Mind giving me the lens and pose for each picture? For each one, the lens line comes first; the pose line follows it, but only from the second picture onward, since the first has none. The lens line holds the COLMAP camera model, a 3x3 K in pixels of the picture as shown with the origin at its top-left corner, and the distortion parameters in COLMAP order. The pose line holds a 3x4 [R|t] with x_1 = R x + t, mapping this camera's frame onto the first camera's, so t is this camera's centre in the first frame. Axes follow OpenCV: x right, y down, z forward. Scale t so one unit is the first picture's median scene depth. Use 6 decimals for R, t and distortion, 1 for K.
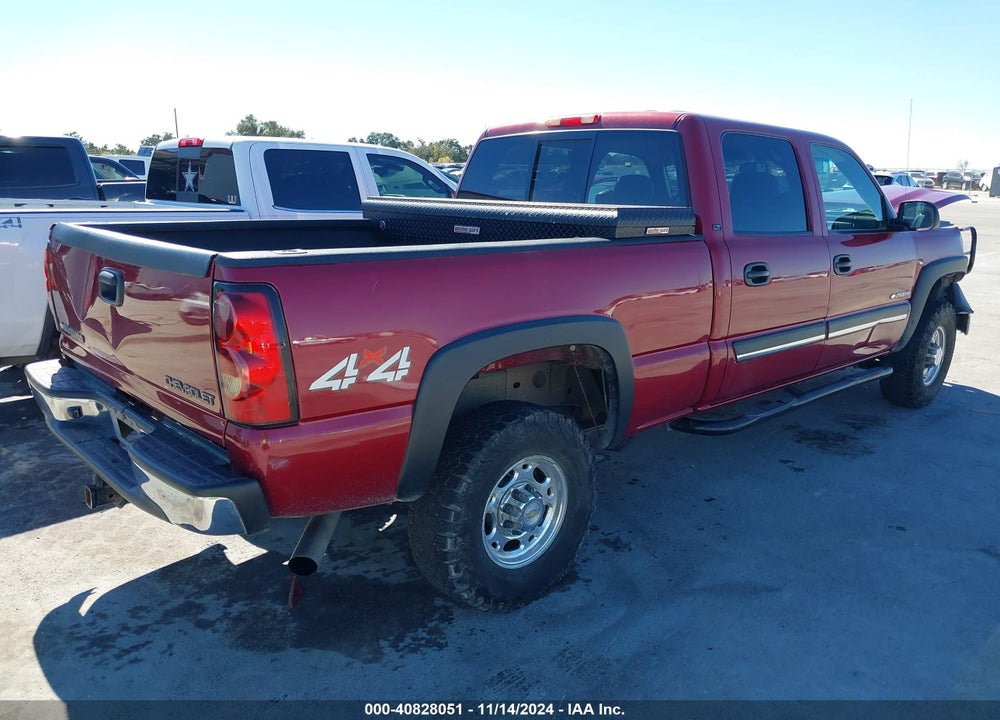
lens RADIAL K [[788.5, 0, 508.8], [0, 788.5, 355.4], [0, 0, 1]] dist [0.012693, -0.026750]
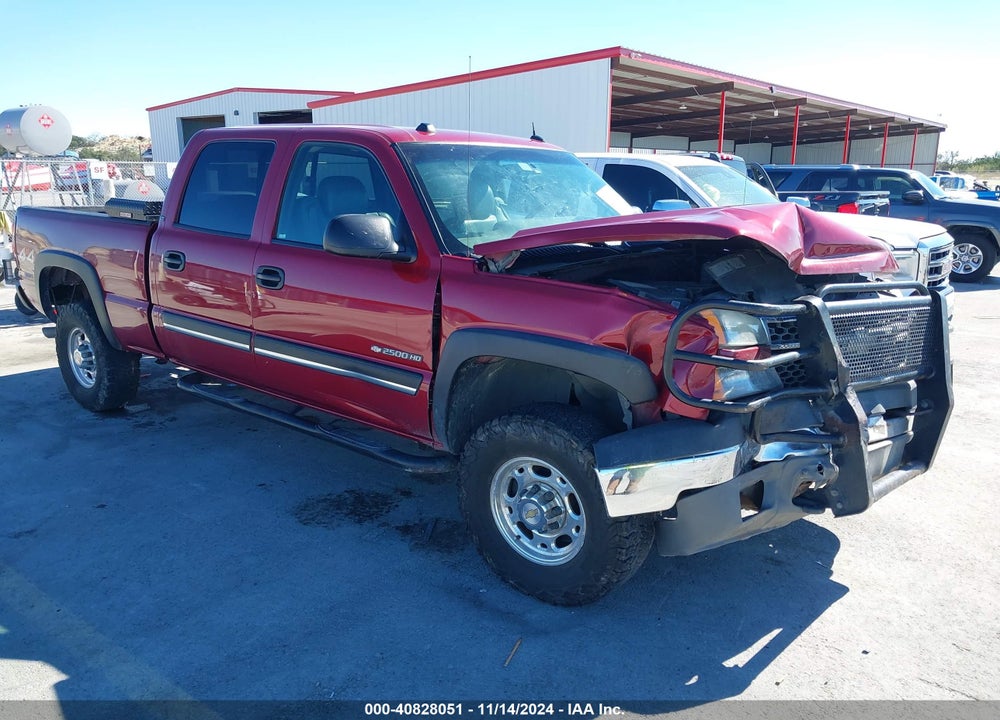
lens RADIAL K [[788.5, 0, 501.0], [0, 788.5, 354.9], [0, 0, 1]] dist [0.012693, -0.026750]
pose [[0.138125, 0.211812, -0.967500, 1.881275], [-0.230853, 0.956842, 0.176521, -0.351762], [0.963134, 0.198969, 0.181062, 1.548512]]
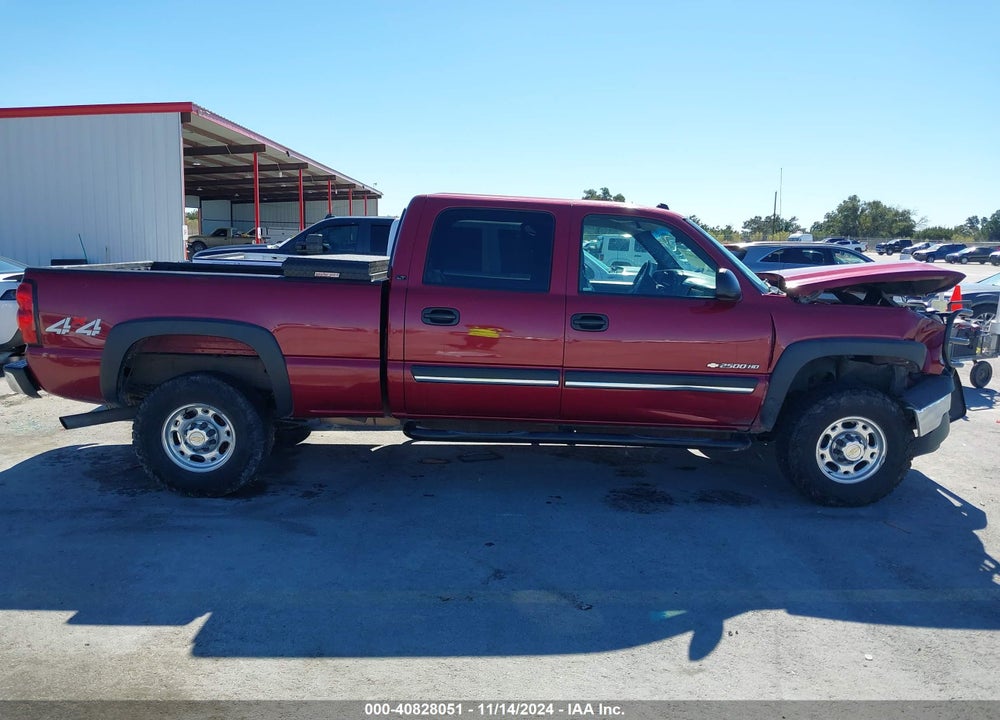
lens RADIAL K [[788.5, 0, 497.8], [0, 788.5, 365.3], [0, 0, 1]] dist [0.012693, -0.026750]
pose [[0.743966, 0.112514, -0.658677, 1.474640], [-0.168398, 0.985477, -0.021866, -0.016956], [0.646651, 0.127187, 0.752108, 0.146448]]
